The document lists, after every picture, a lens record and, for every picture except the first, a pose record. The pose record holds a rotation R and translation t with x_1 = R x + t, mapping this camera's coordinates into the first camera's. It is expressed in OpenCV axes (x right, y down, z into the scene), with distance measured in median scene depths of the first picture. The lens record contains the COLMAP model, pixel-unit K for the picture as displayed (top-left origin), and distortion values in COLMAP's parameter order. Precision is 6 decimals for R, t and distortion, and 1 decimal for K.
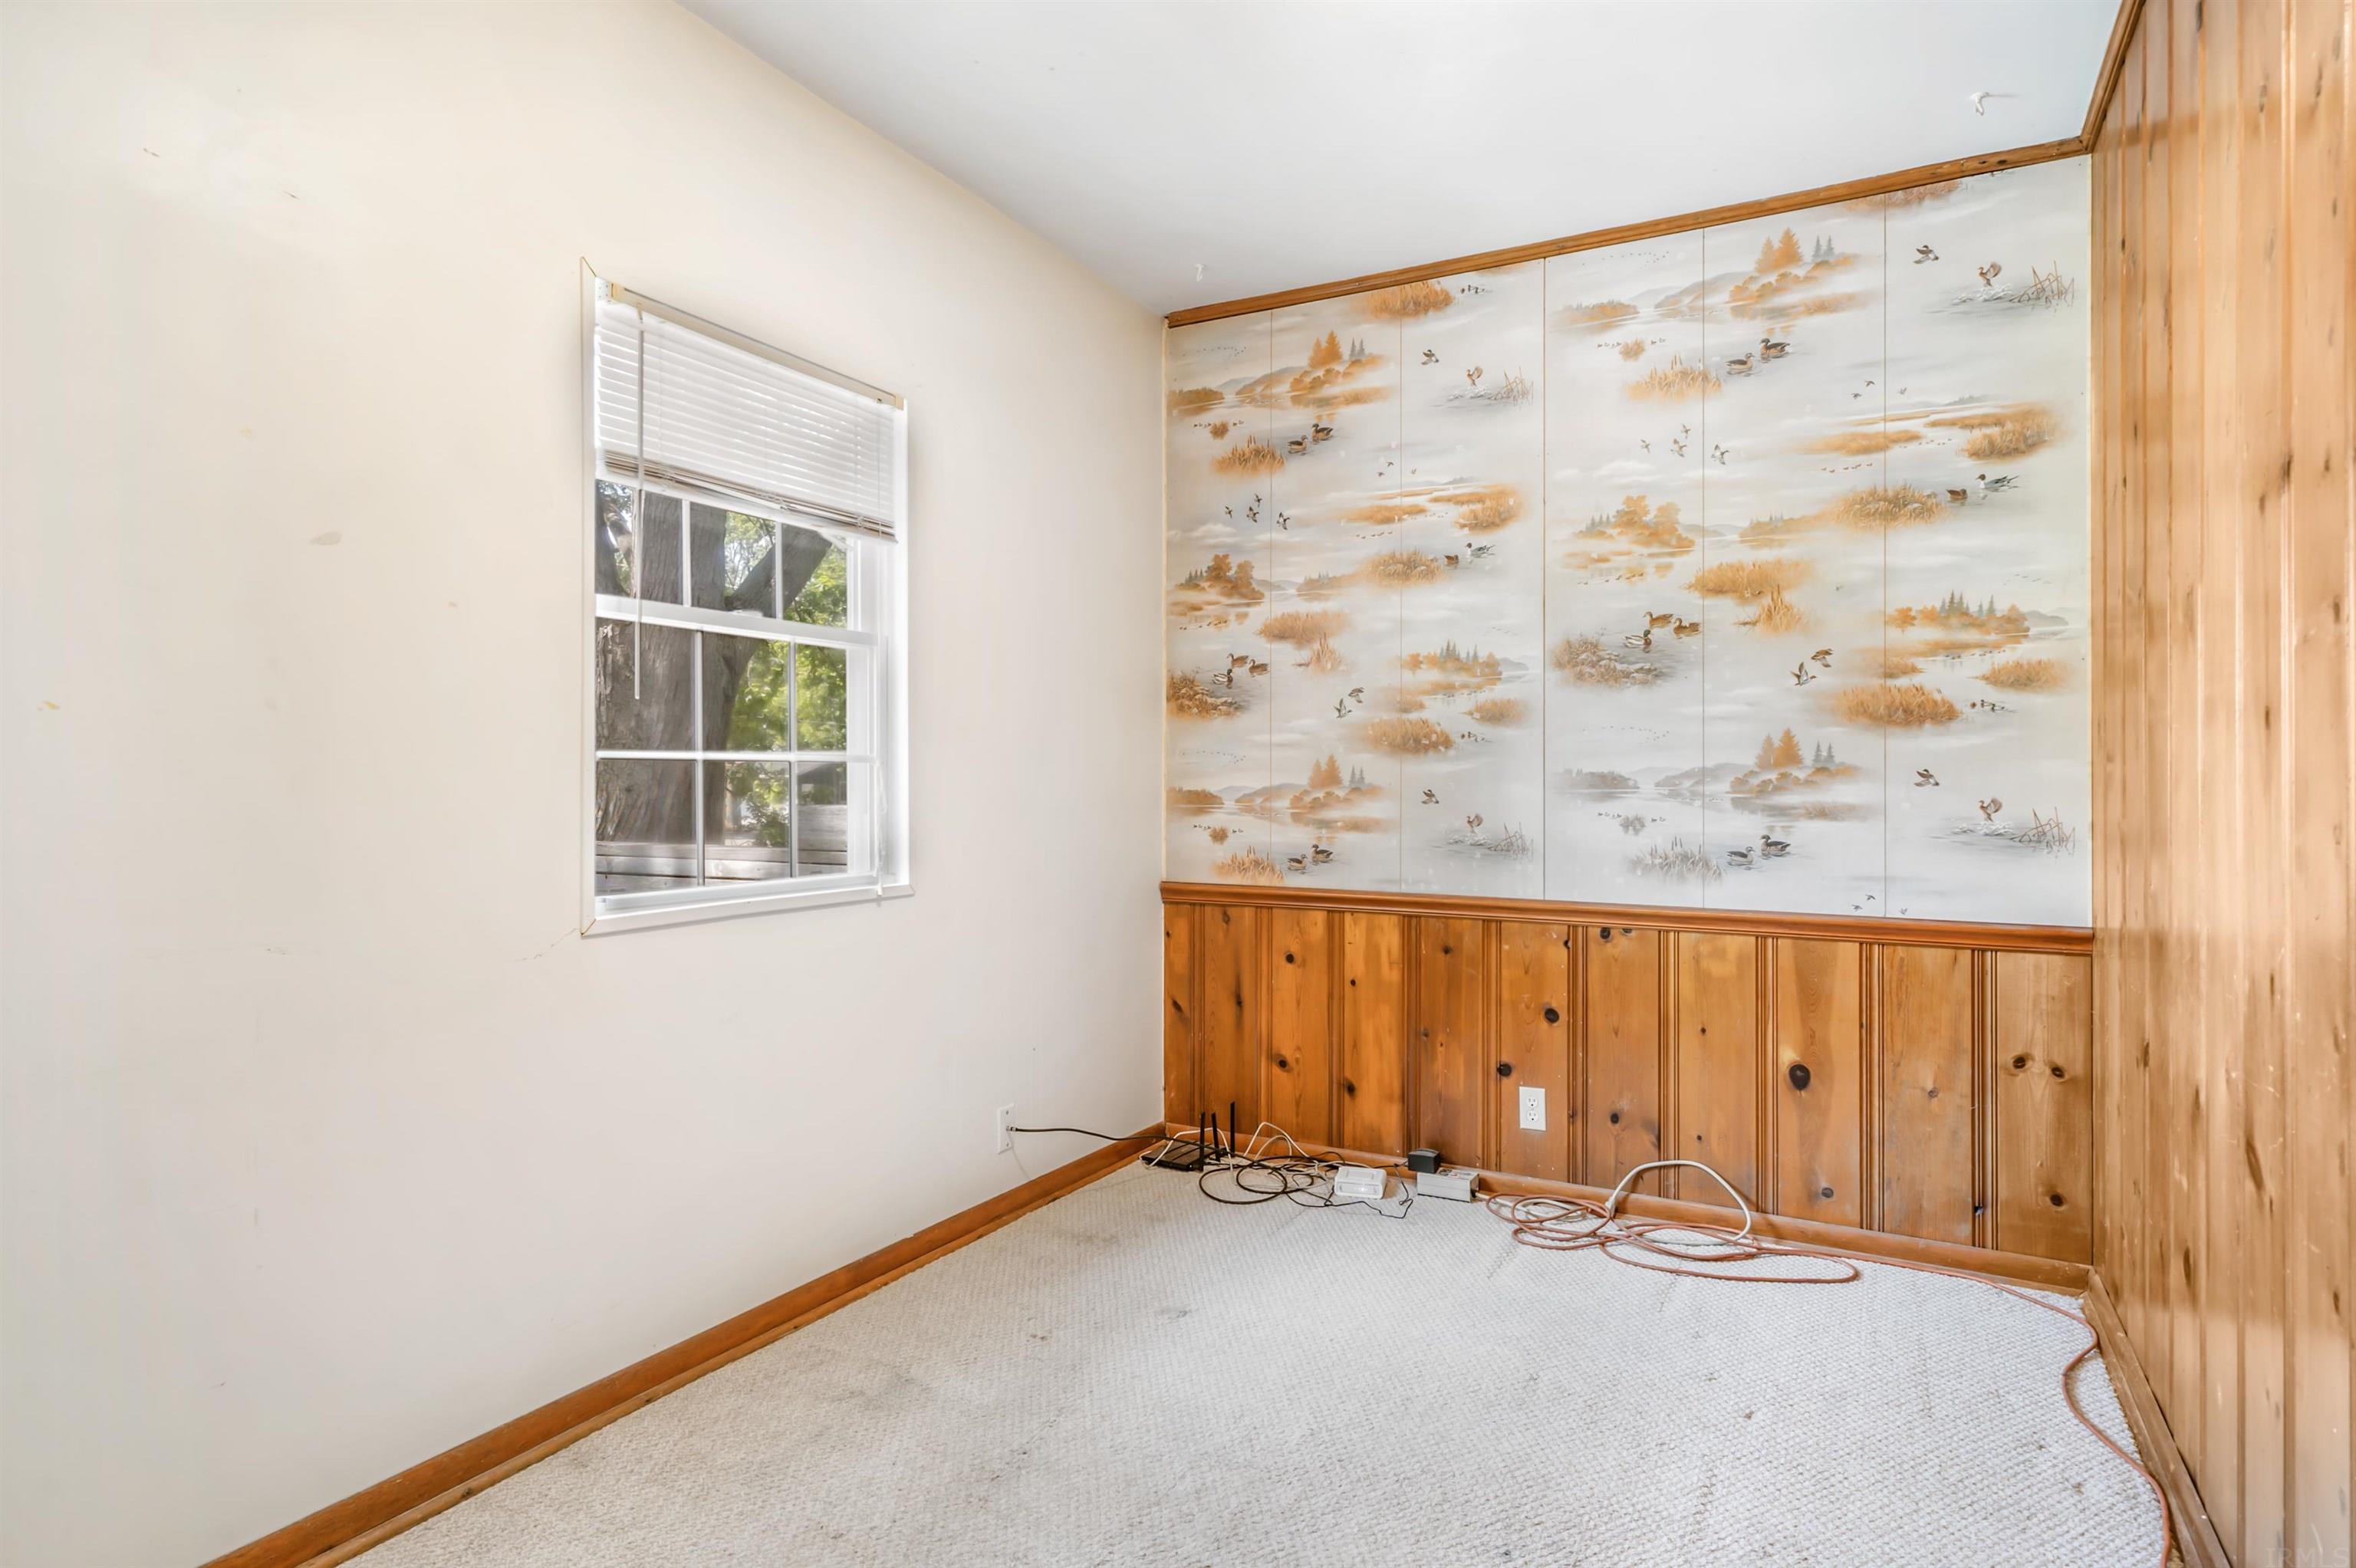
lens RADIAL K [[1228.0, 0, 1162.8], [0, 1228.0, 786.5], [0, 0, 1]] dist [0.004143, 0.000747]
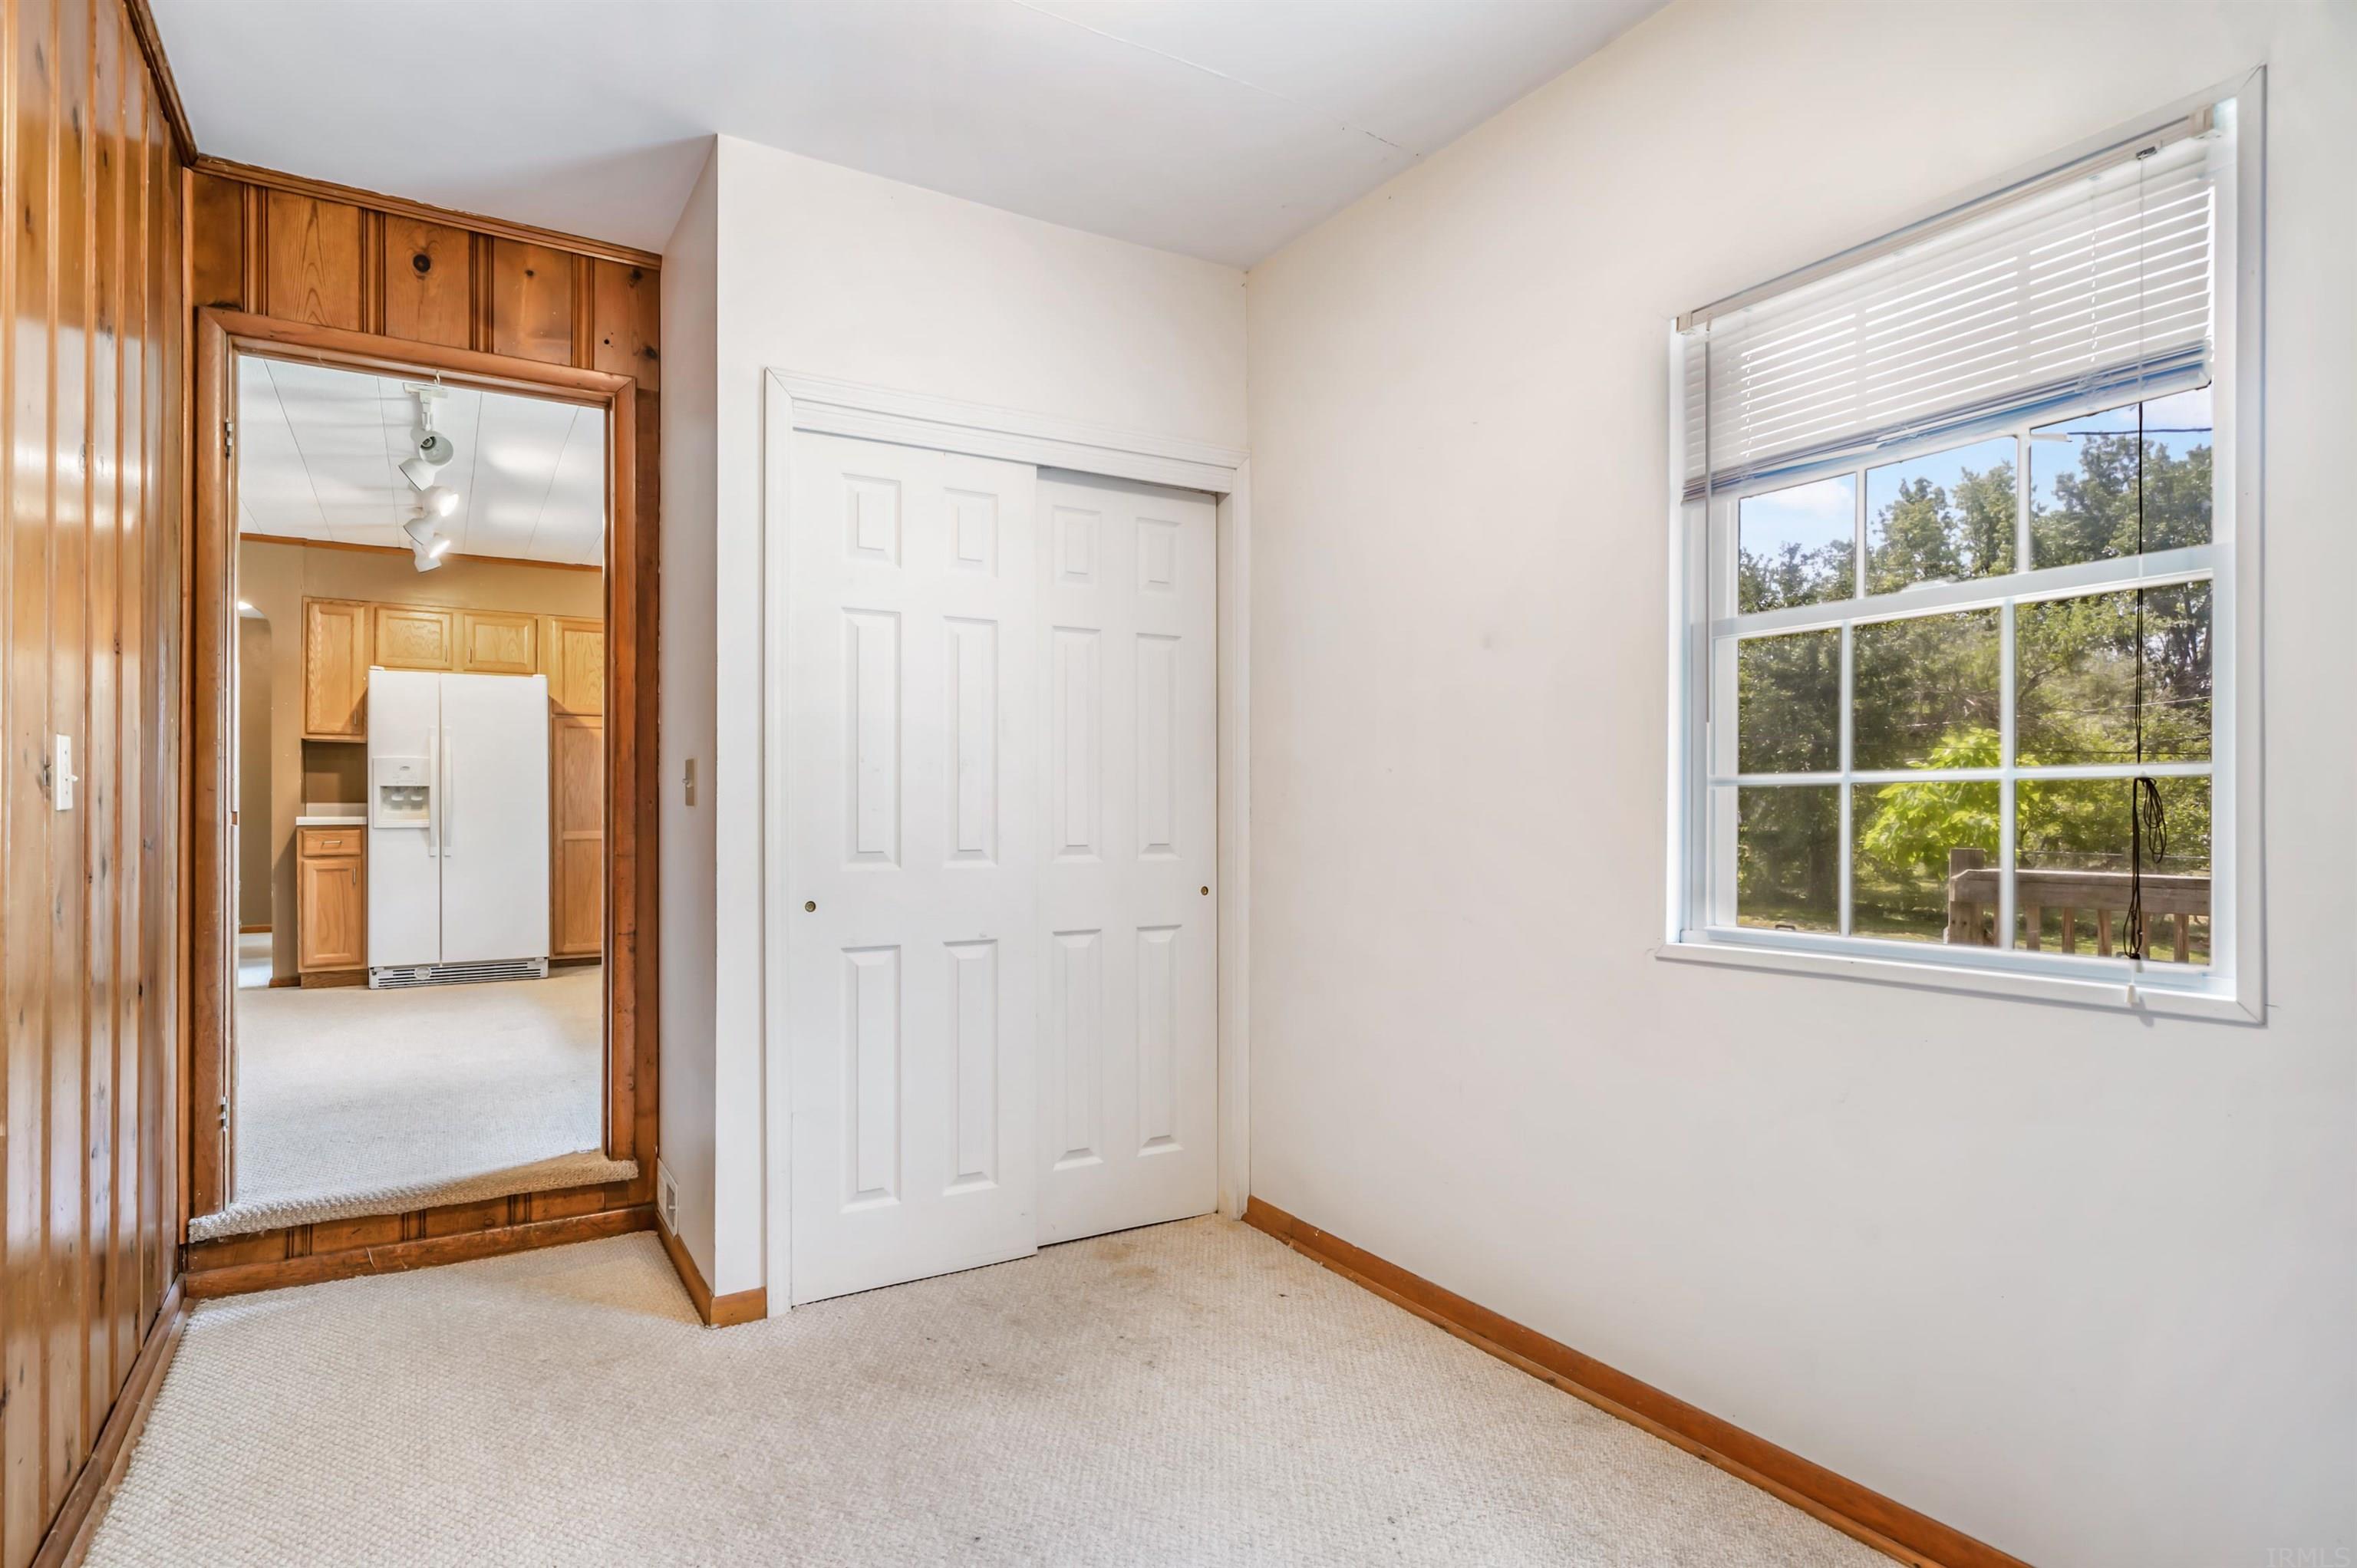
lens RADIAL K [[1228.6, 0, 1178.8], [0, 1228.6, 809.3], [0, 0, 1]] dist [0.004143, 0.000747]
pose [[-0.464578, -0.006355, -0.885509, 0.606570], [-0.014163, 0.999900, 0.000255, 0.002557], [0.885419, 0.012660, -0.464621, 1.053747]]
